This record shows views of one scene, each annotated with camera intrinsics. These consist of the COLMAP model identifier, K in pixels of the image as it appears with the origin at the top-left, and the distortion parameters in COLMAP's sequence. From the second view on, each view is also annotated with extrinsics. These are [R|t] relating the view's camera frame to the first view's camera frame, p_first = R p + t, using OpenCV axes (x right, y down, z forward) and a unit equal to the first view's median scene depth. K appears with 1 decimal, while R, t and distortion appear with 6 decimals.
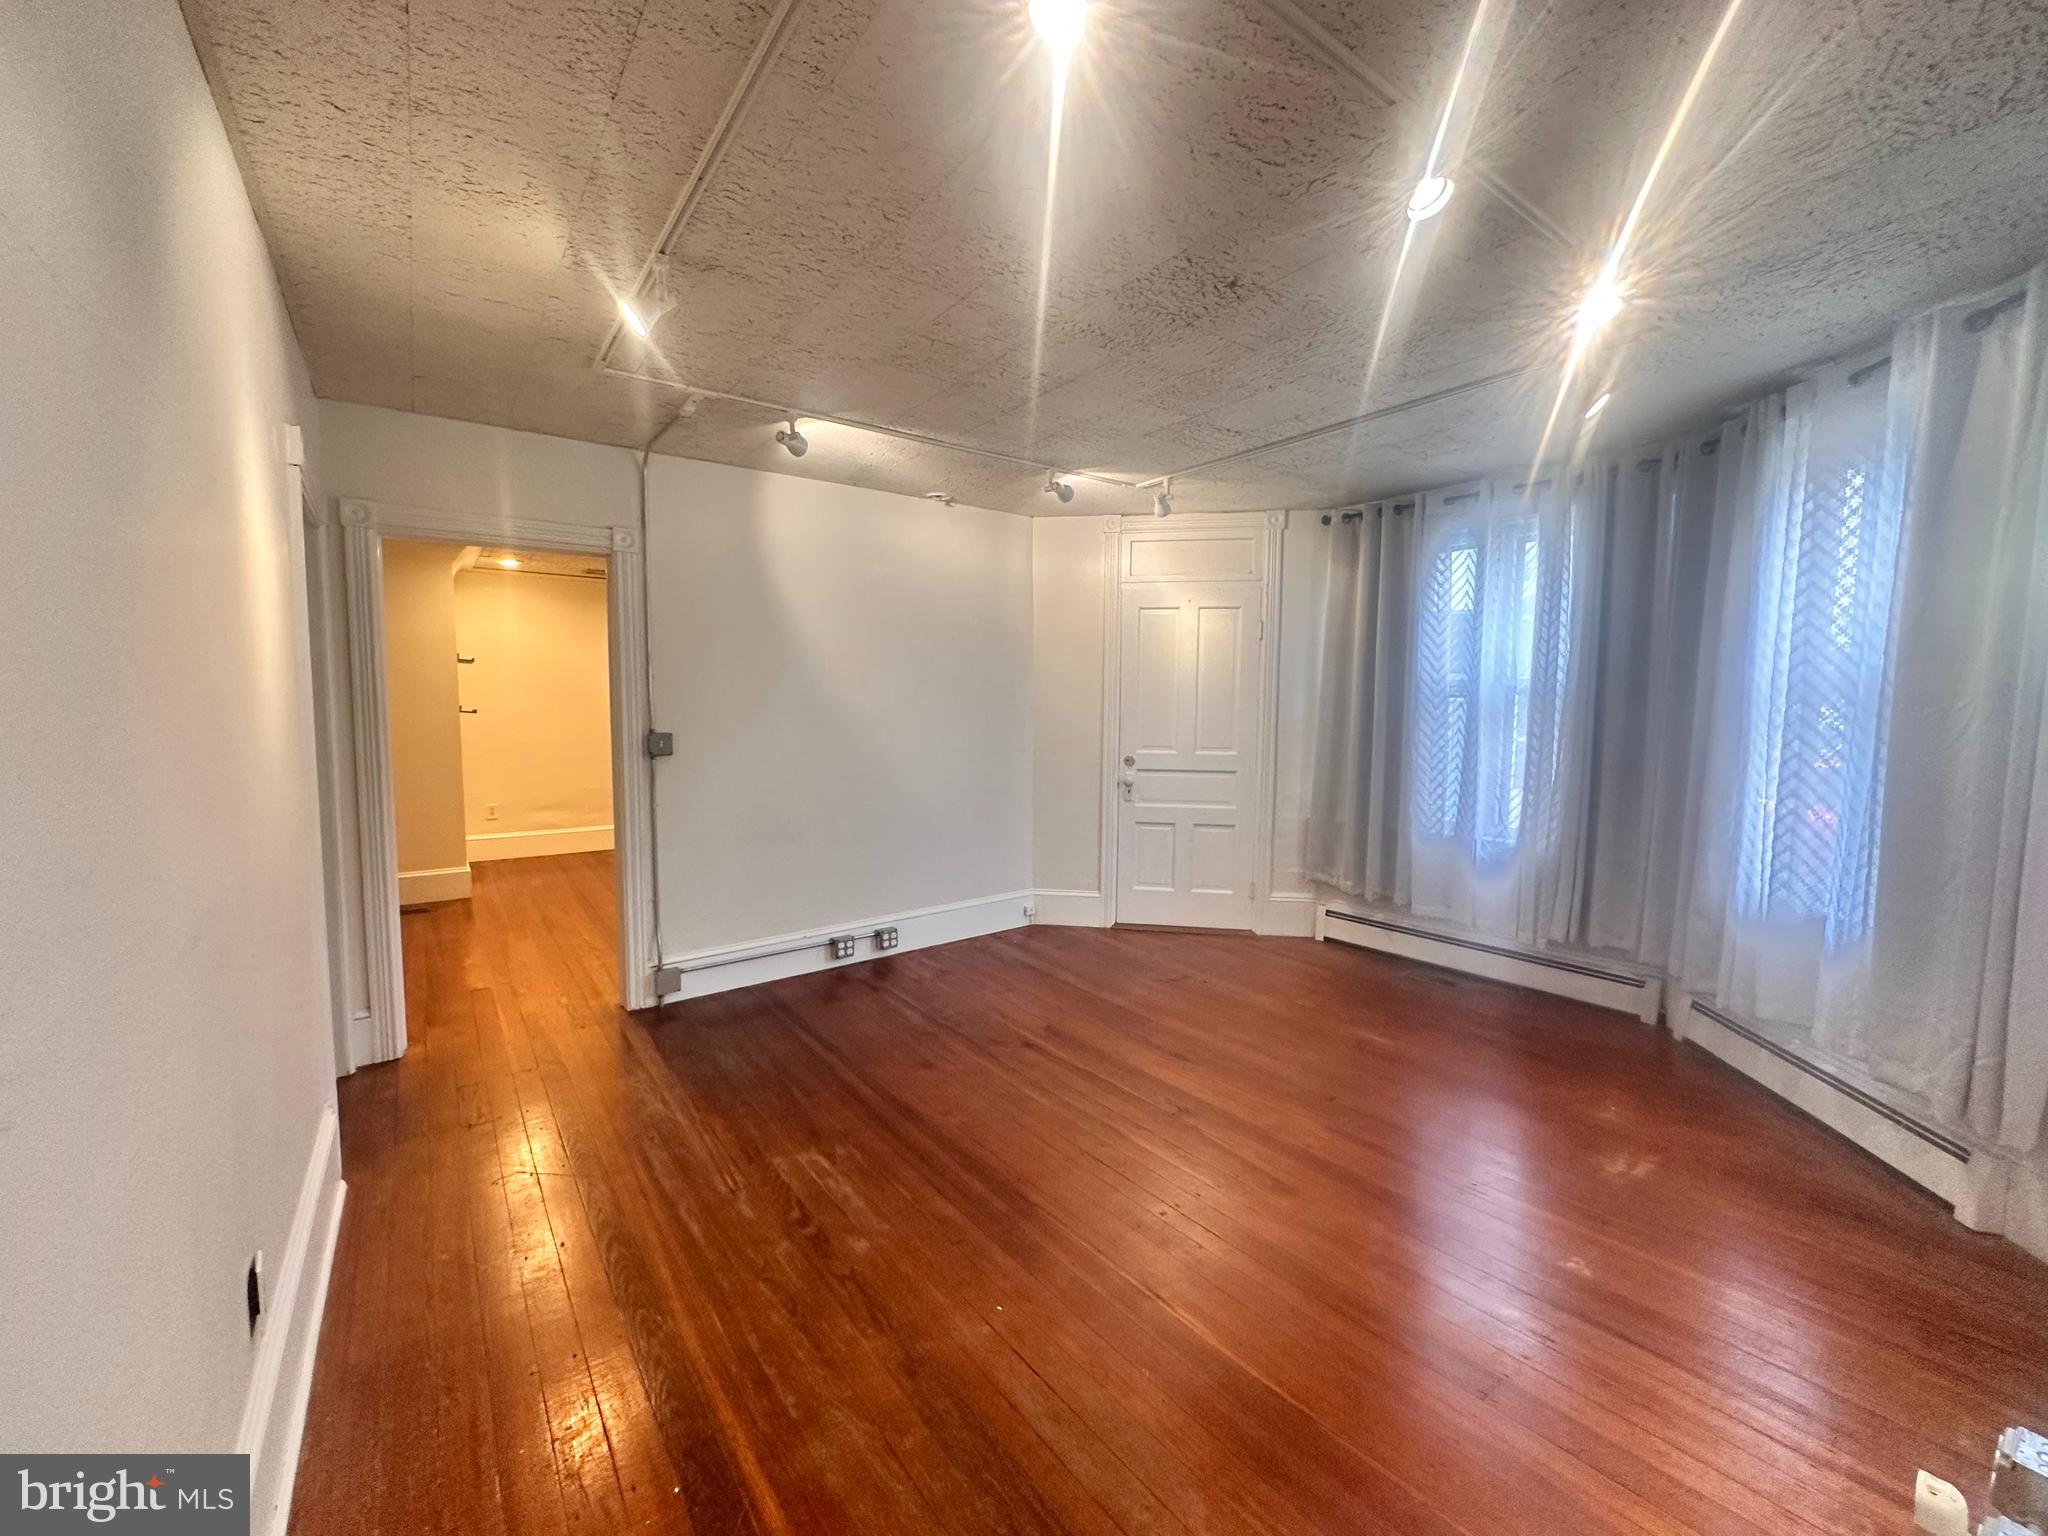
lens RADIAL K [[824.7, 0, 1026.7], [0, 824.7, 773.2], [0, 0, 1]] dist [-0.009447, 0.002870]
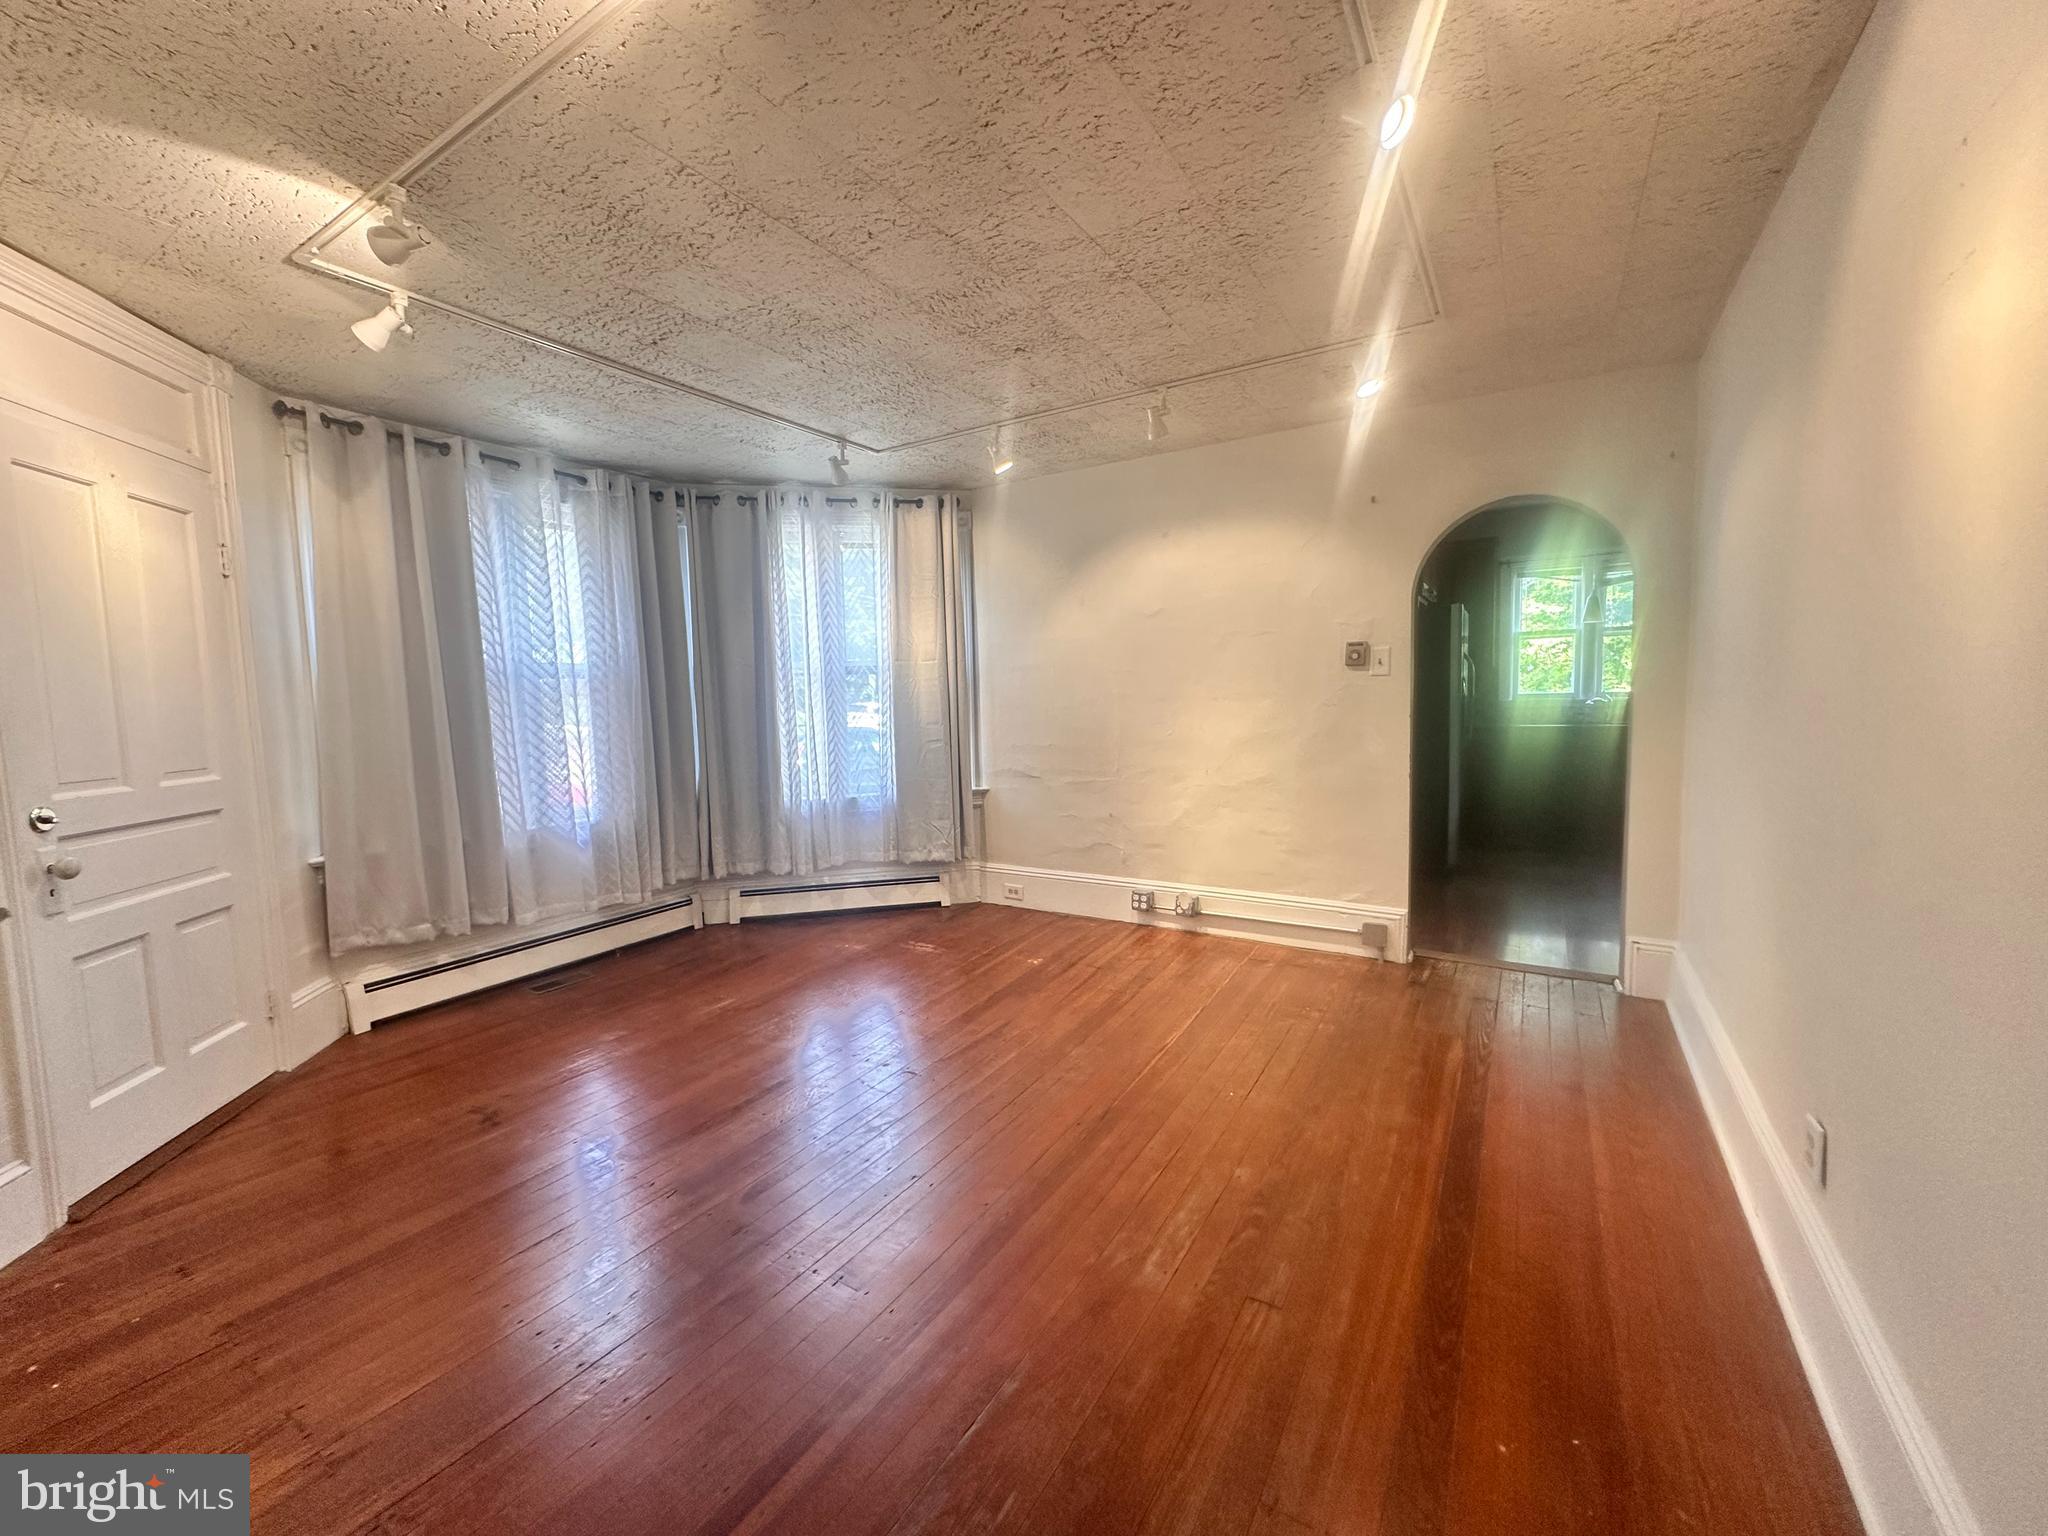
lens RADIAL K [[824.7, 0, 1021.0], [0, 824.7, 761.7], [0, 0, 1]] dist [-0.009447, 0.002870]
pose [[-0.362751, -0.071361, 0.929150, -0.488713], [0.108072, 0.987115, 0.118005, -0.044079], [-0.925598, 0.143221, -0.350365, 0.736576]]
